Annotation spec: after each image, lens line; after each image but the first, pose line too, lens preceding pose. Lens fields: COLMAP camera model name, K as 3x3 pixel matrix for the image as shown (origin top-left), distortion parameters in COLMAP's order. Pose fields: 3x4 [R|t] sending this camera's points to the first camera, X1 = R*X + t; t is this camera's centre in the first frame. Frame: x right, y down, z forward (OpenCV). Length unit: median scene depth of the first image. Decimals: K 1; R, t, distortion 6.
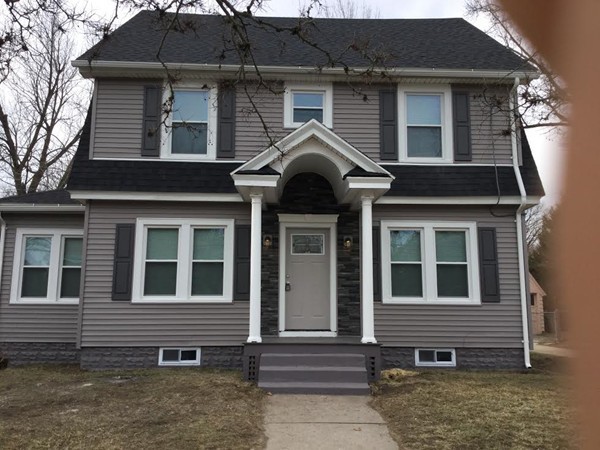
lens RADIAL K [[517.9, 0, 301.3], [0, 517.9, 226.3], [0, 0, 1]] dist [0.067285, -0.022428]
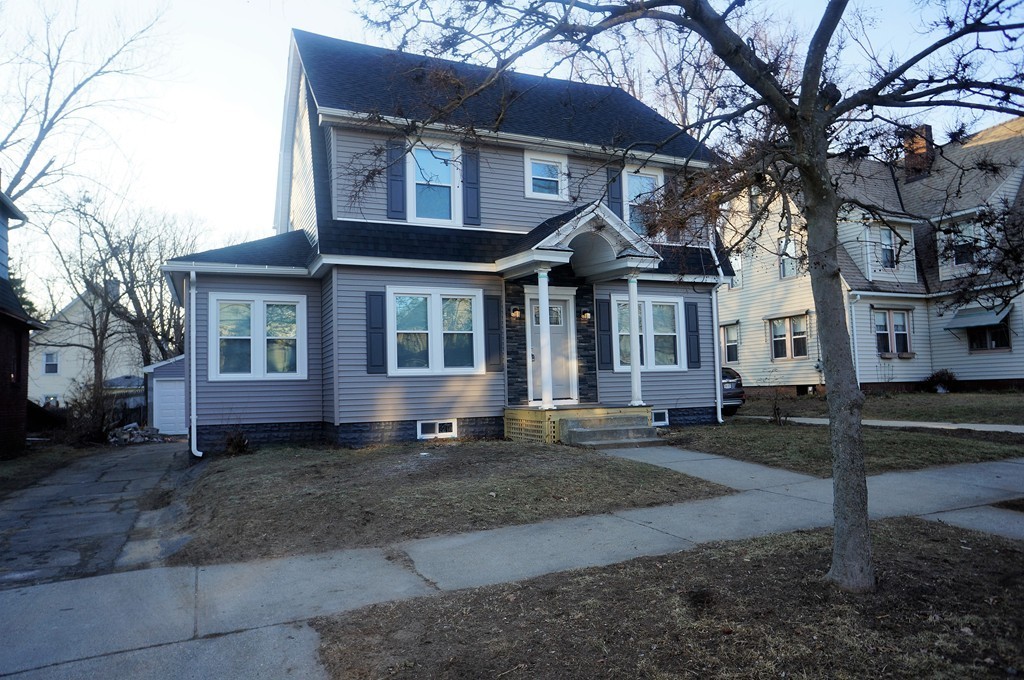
lens RADIAL K [[574.2, 0, 460.7], [0, 574.2, 346.9], [0, 0, 1]] dist [0.019679, -0.000042]
pose [[0.945325, -0.007310, 0.326048, -0.517956], [-0.024252, 0.995405, 0.092630, -0.005324], [-0.325227, -0.095473, 0.940804, -0.012985]]
